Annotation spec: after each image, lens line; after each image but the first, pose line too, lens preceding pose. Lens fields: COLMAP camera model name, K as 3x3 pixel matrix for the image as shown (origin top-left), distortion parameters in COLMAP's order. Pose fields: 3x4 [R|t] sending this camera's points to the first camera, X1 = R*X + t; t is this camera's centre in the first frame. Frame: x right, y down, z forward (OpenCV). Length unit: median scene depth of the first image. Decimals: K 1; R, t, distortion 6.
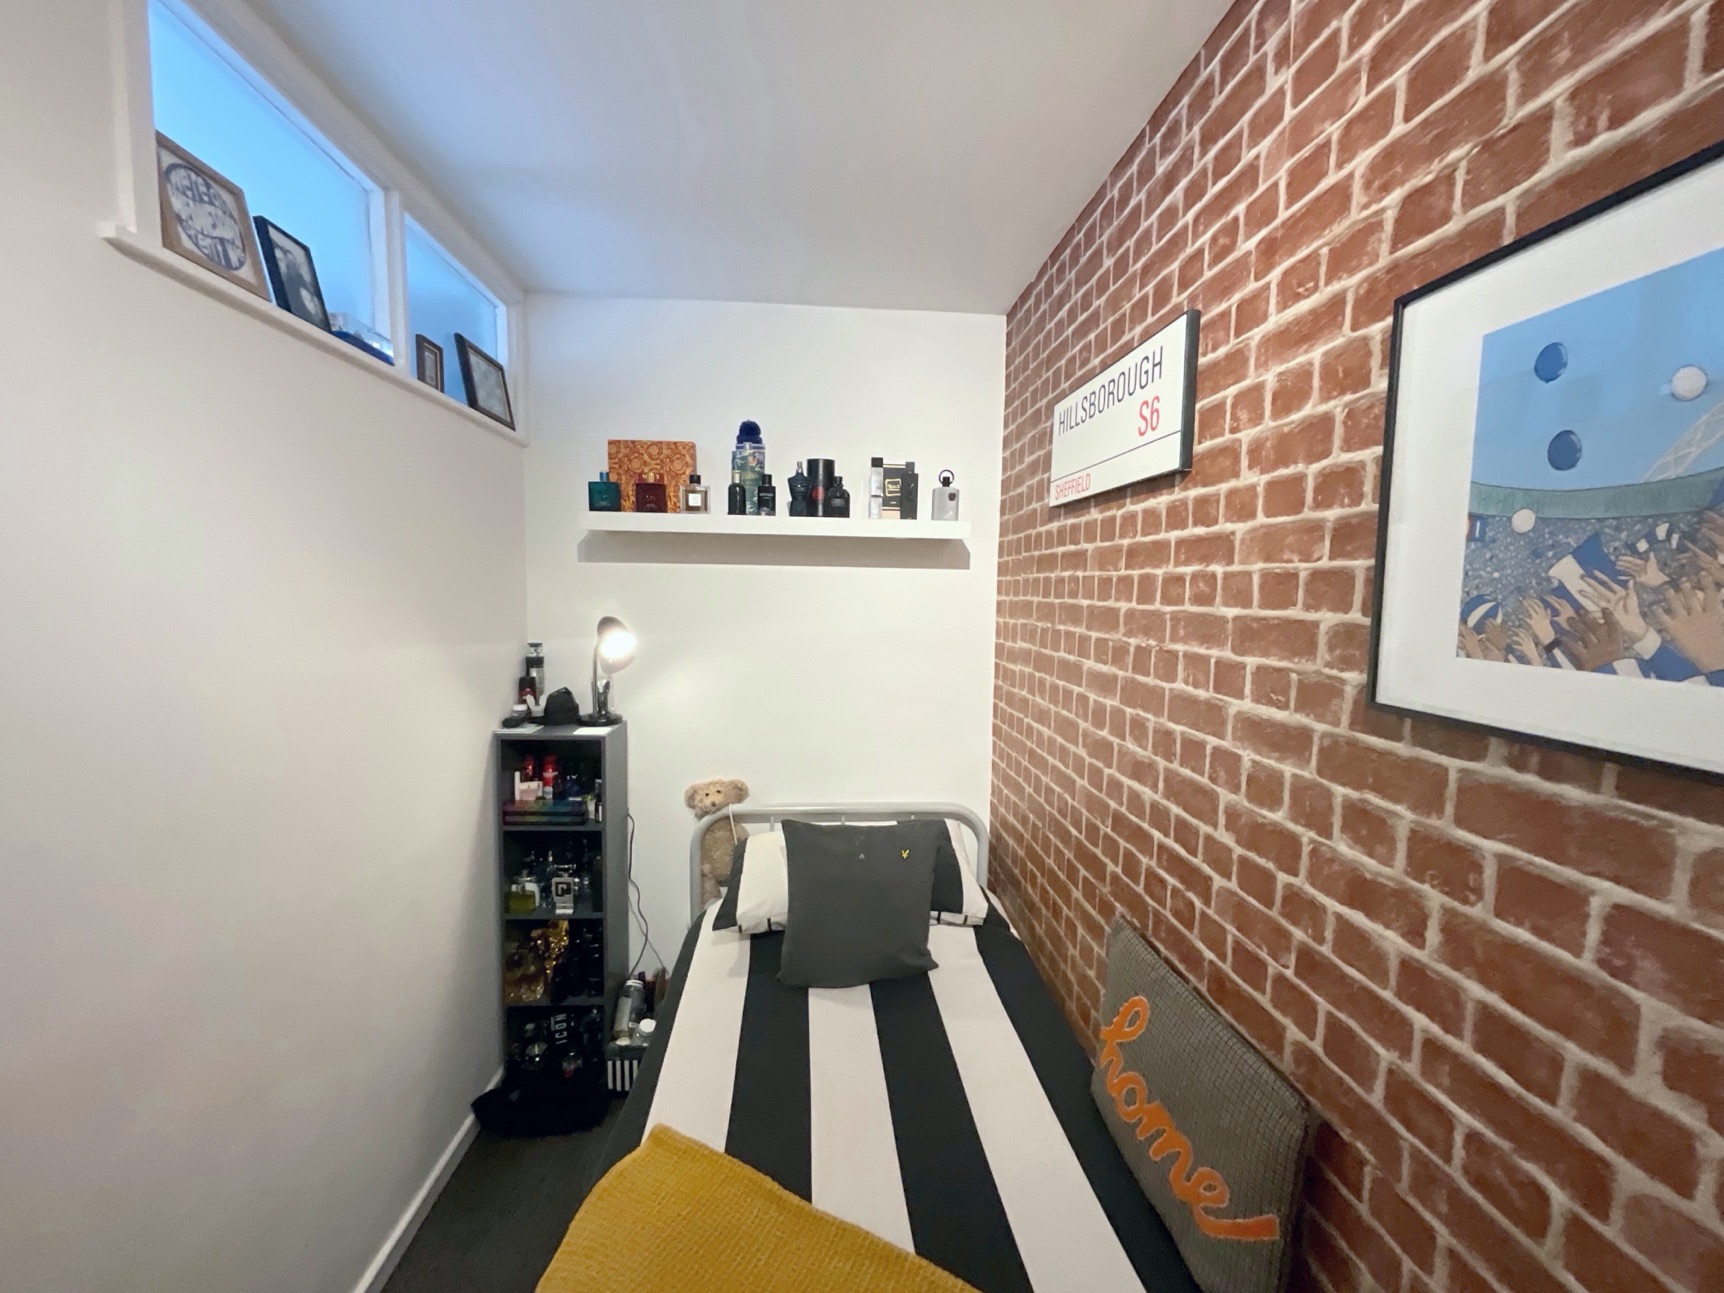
lens RADIAL K [[696.6, 0, 863.6], [0, 696.6, 650.0], [0, 0, 1]] dist [-0.006662, 0.002715]
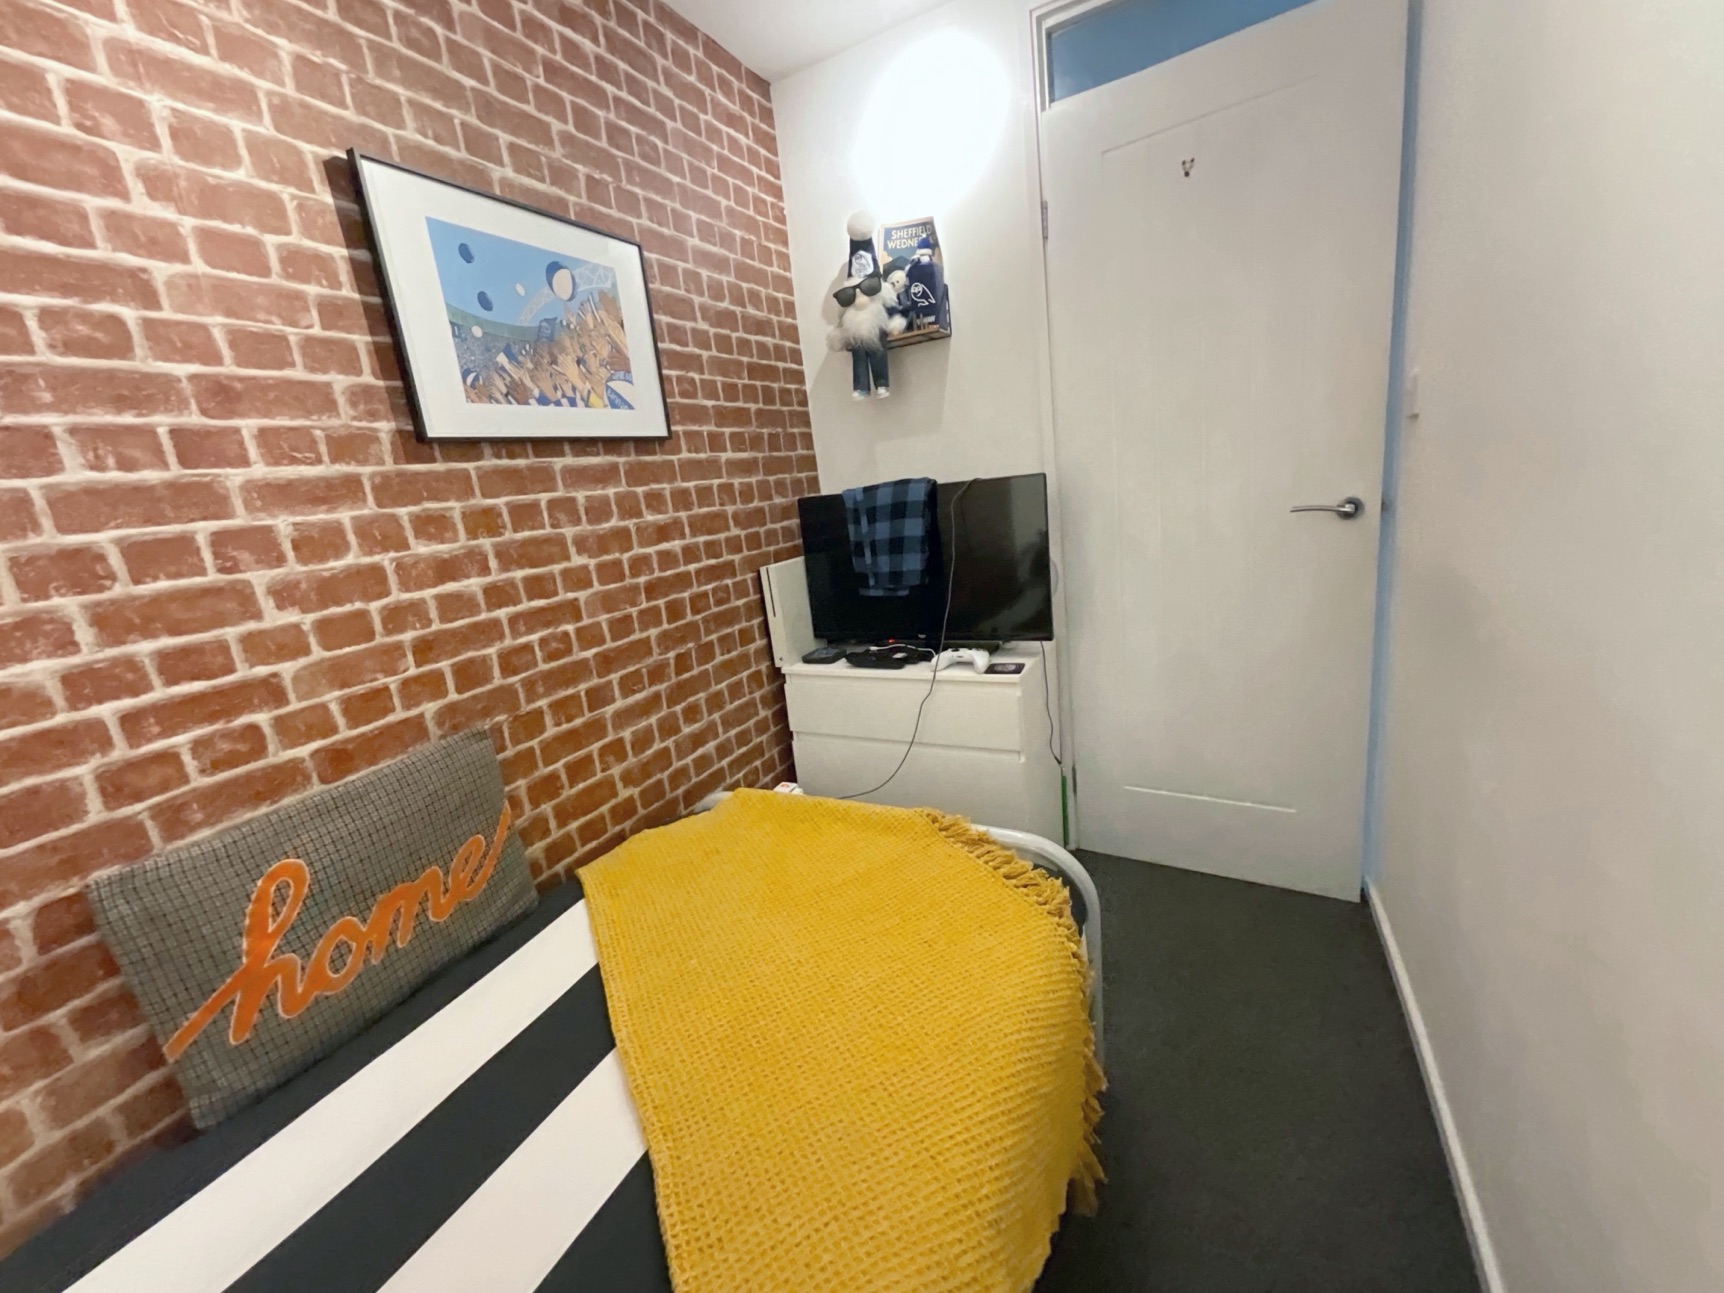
lens RADIAL K [[696.6, 0, 877.4], [0, 696.6, 642.4], [0, 0, 1]] dist [-0.006662, 0.002715]
pose [[-0.854171, -0.048572, 0.517719, -0.753793], [0.138353, 0.938511, 0.316316, 0.123421], [-0.501249, 0.341816, -0.794929, 1.507037]]
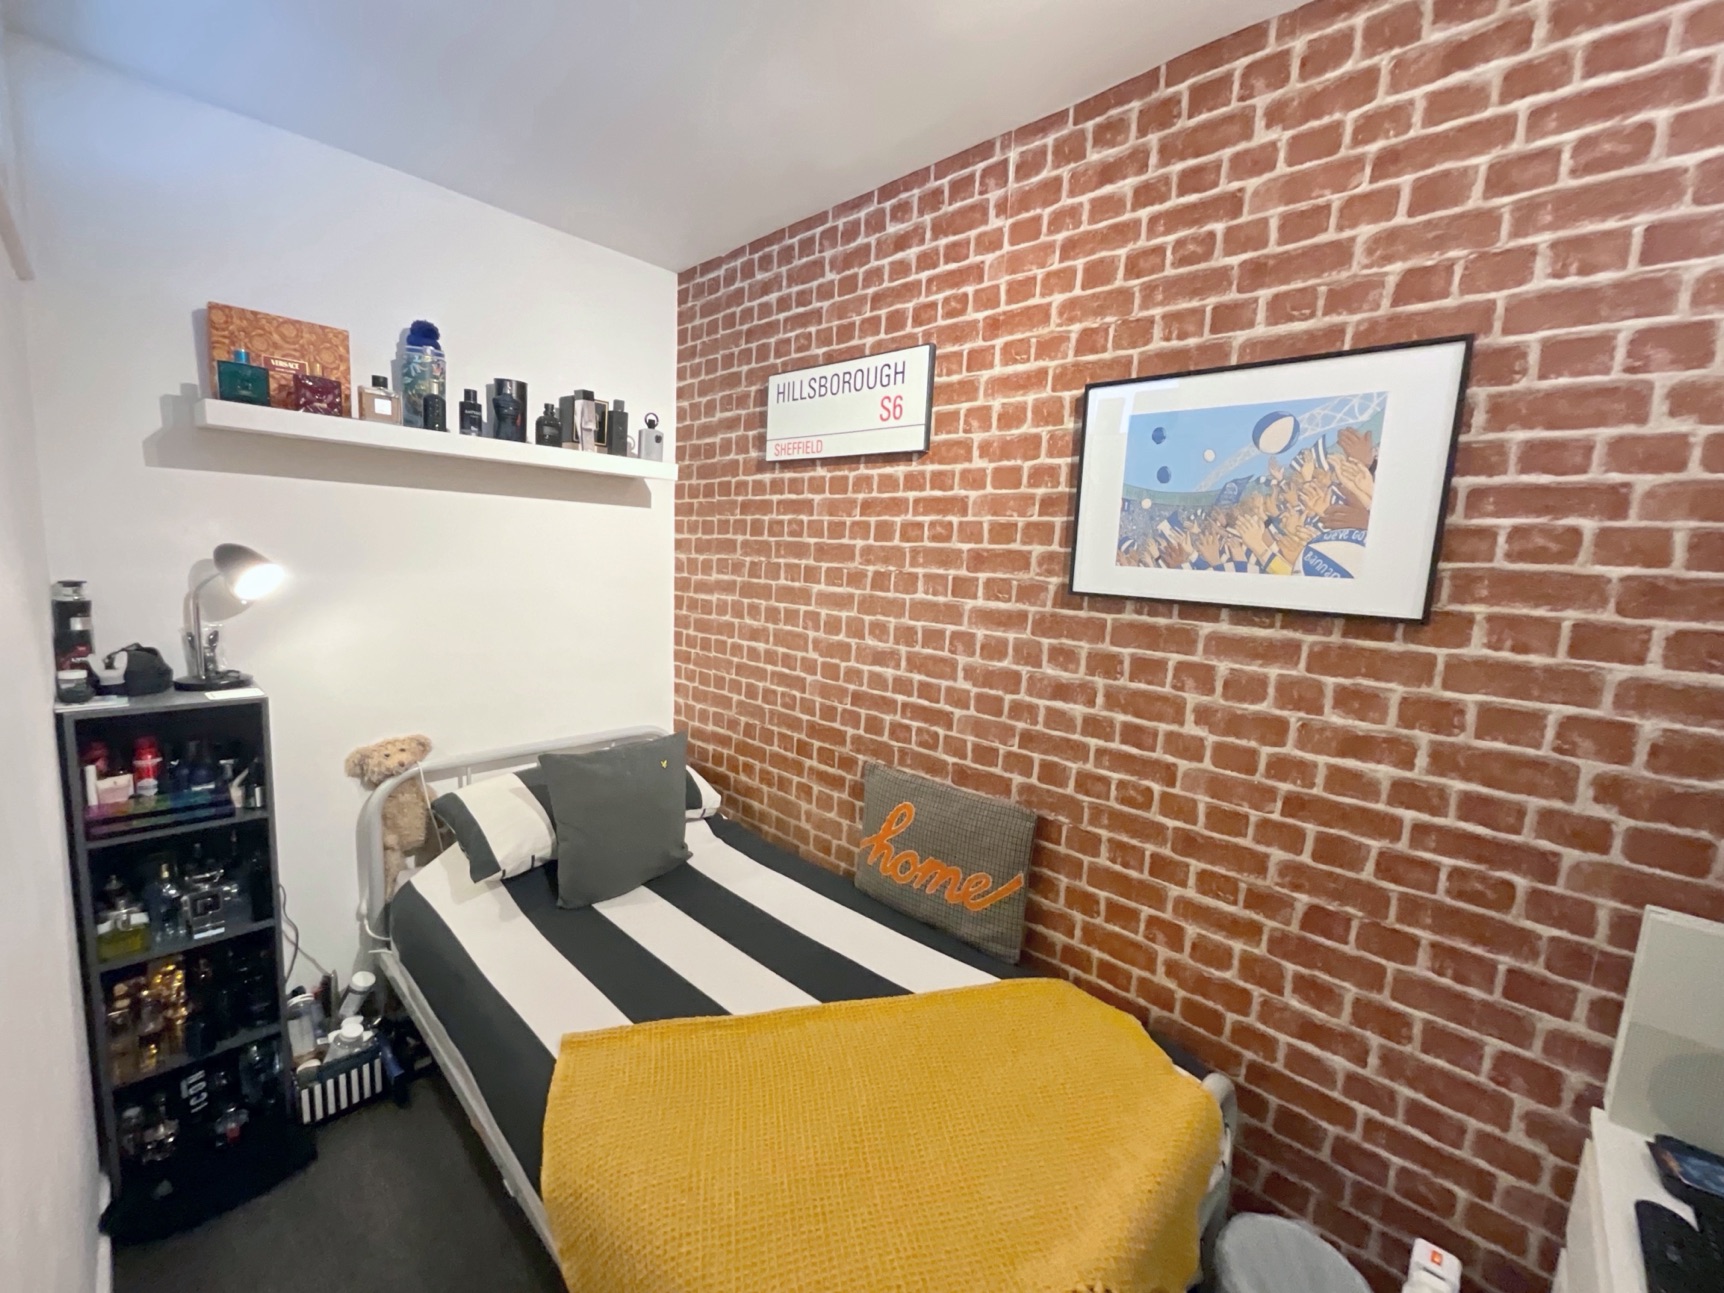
lens RADIAL K [[696.6, 0, 857.5], [0, 696.6, 650.9], [0, 0, 1]] dist [-0.006662, 0.002715]
pose [[0.741958, -0.077468, 0.665955, -0.833104], [0.026324, 0.995902, 0.086522, 0.045803], [-0.669929, -0.046665, 0.740957, -0.048343]]
